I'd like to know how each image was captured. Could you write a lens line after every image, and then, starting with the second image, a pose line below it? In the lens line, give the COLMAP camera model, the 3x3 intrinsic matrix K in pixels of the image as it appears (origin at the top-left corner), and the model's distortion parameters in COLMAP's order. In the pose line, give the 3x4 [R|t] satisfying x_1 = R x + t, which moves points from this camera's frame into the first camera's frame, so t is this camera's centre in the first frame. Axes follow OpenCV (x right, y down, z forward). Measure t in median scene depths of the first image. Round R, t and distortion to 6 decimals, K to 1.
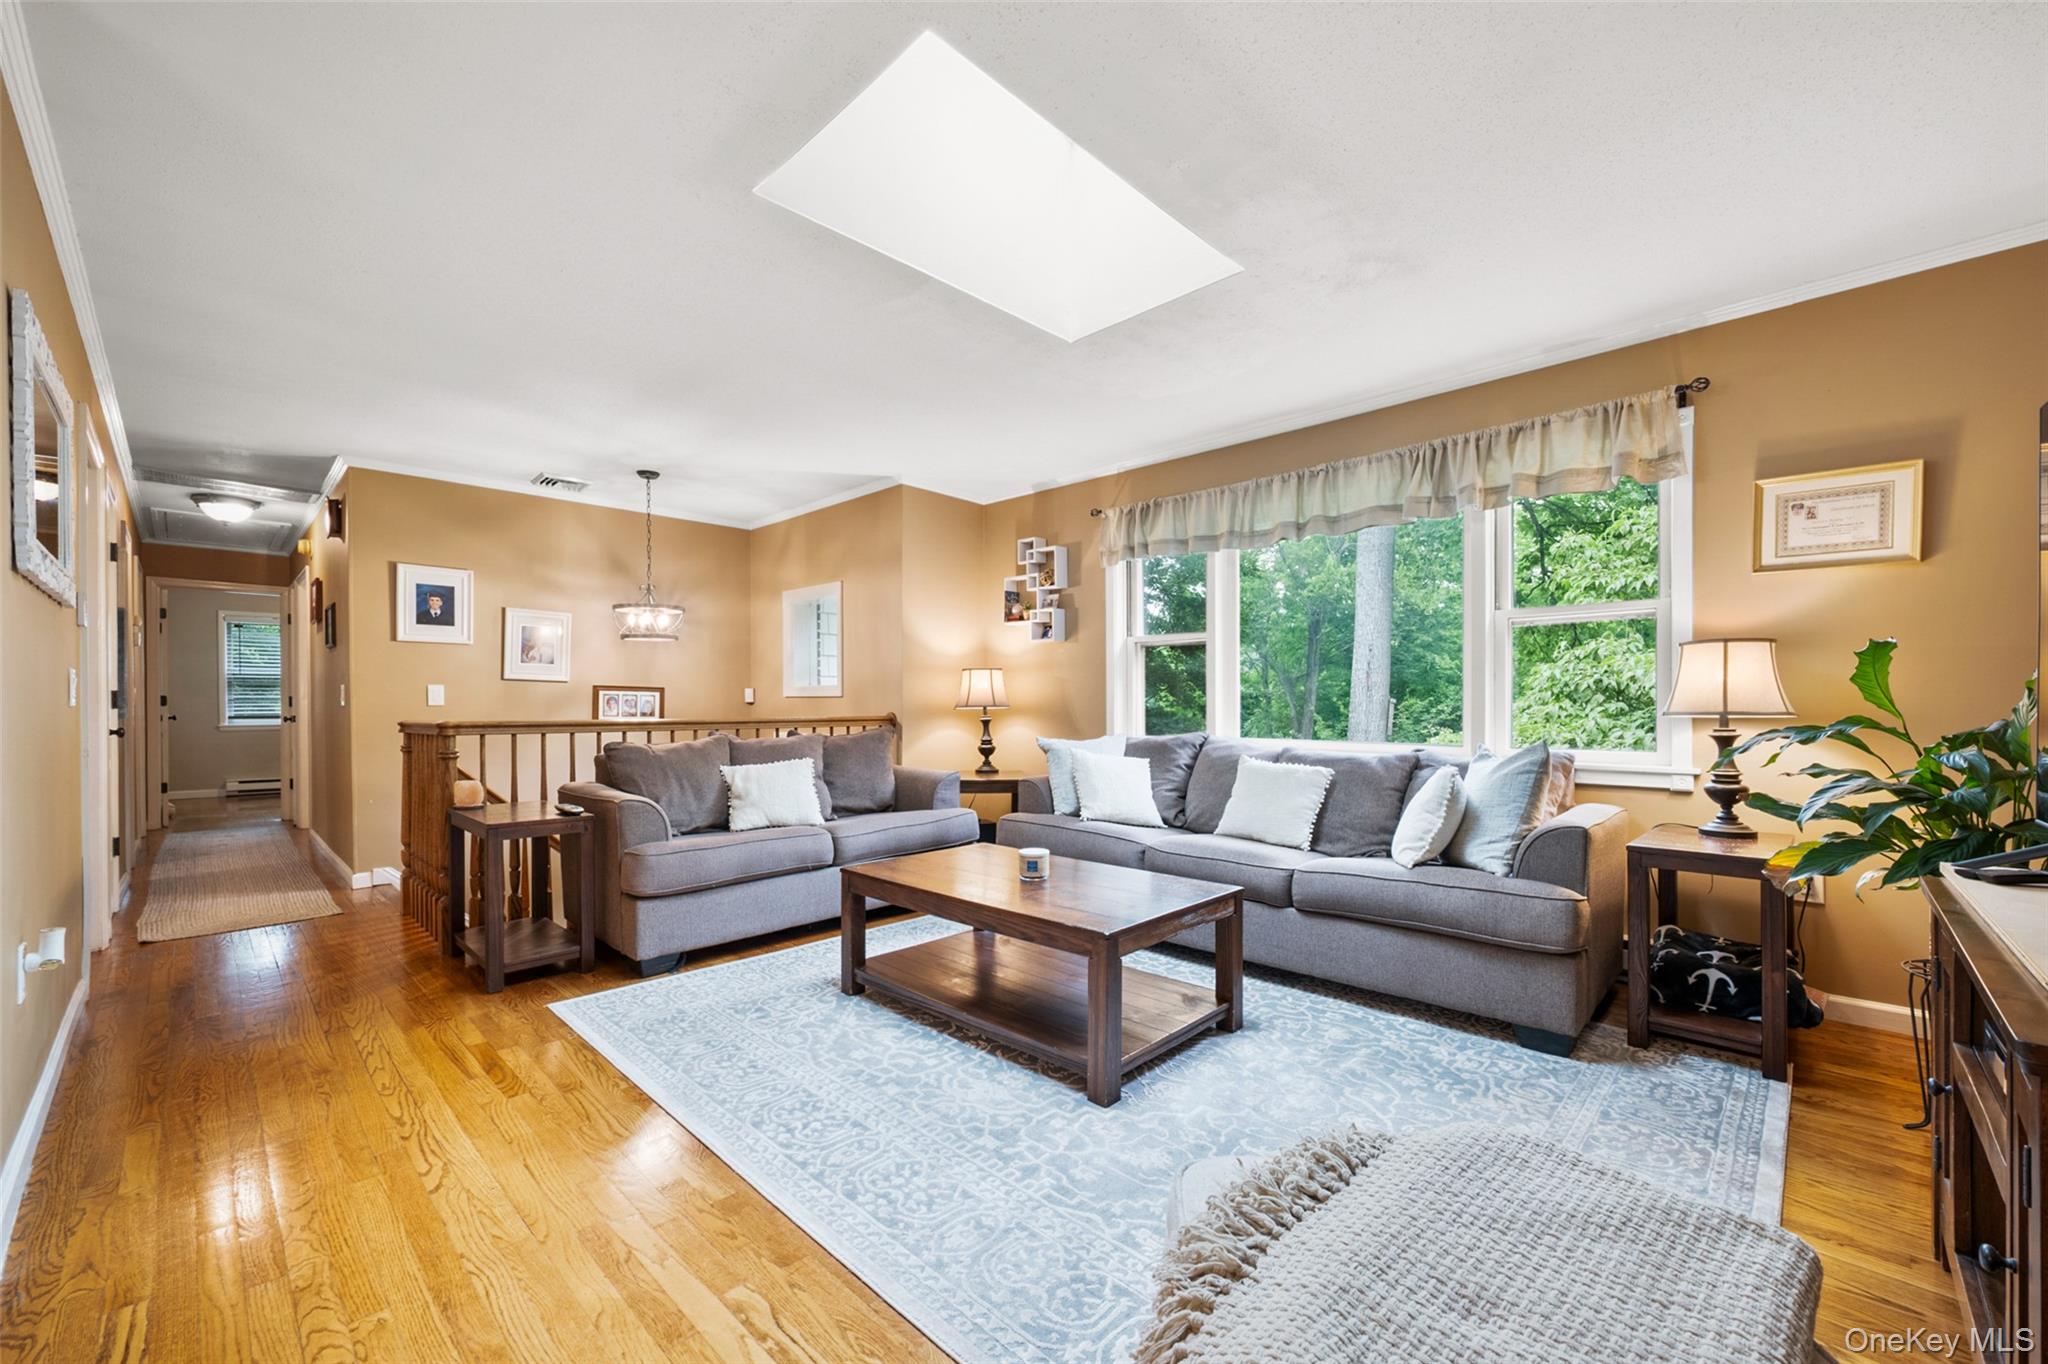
lens RADIAL K [[806.4, 0, 1035.7], [0, 806.4, 707.8], [0, 0, 1]] dist [-0.000211, 0.000628]
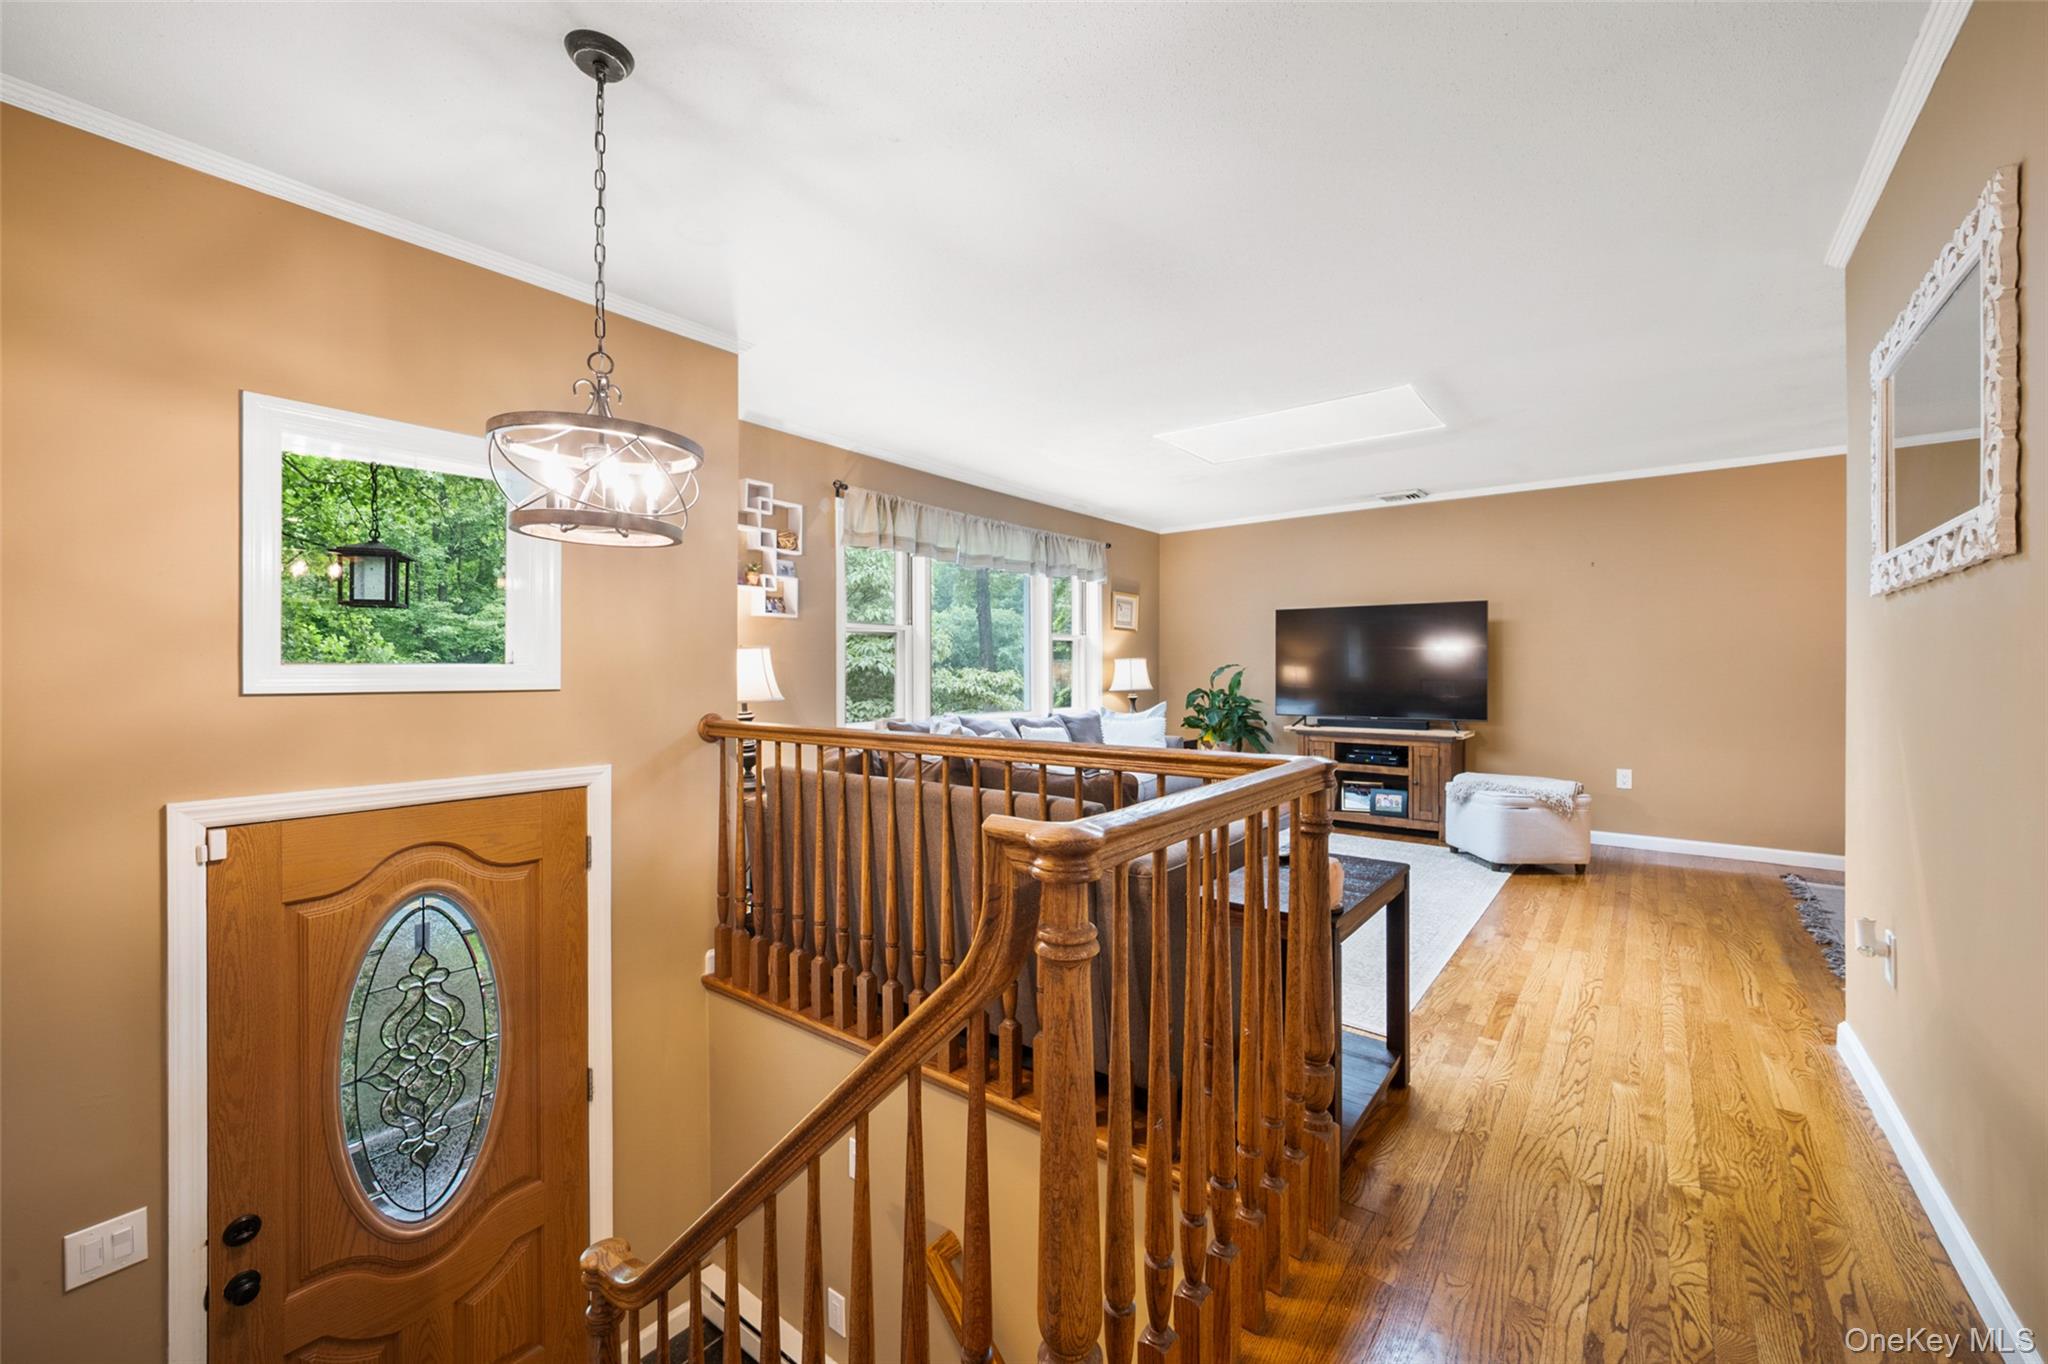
lens RADIAL K [[806.4, 0, 1021.3], [0, 806.4, 670.8], [0, 0, 1]] dist [-0.000211, 0.000628]
pose [[-0.094358, 0.002011, 0.995536, -1.132619], [0.006952, 0.999975, -0.001361, -0.034046], [-0.995514, 0.006793, -0.094370, 1.153035]]
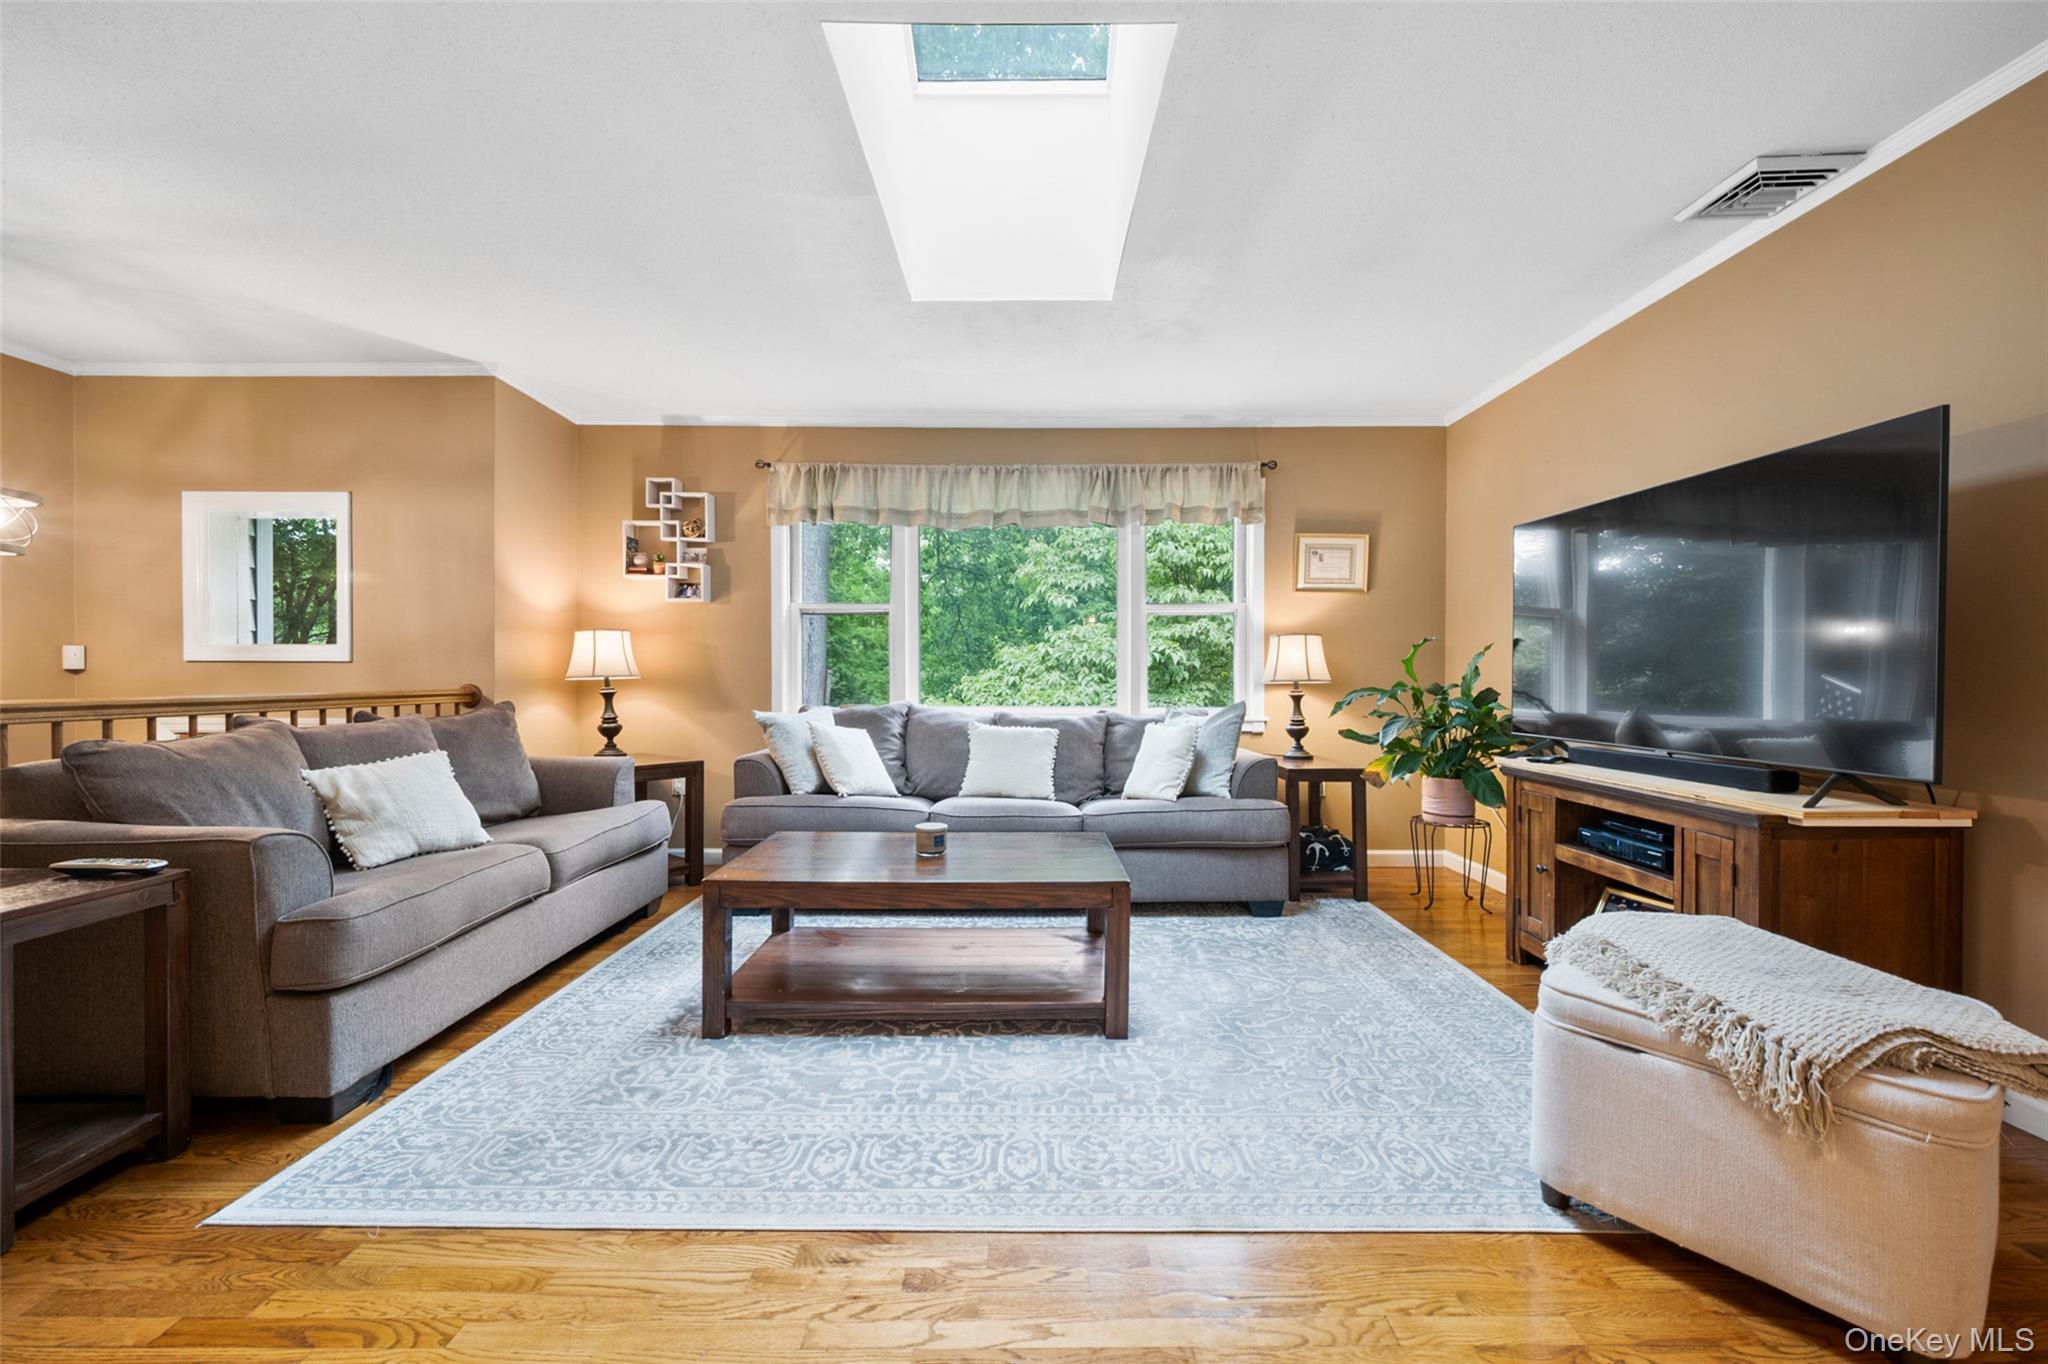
lens RADIAL K [[806.4, 0, 1026.3], [0, 806.4, 678.4], [0, 0, 1]] dist [-0.000211, 0.000628]
pose [[0.725074, -0.001406, 0.688669, -0.443228], [0.001086, 0.999999, 0.000898, 0.000522], [-0.688670, 0.000097, 0.725075, 0.168743]]
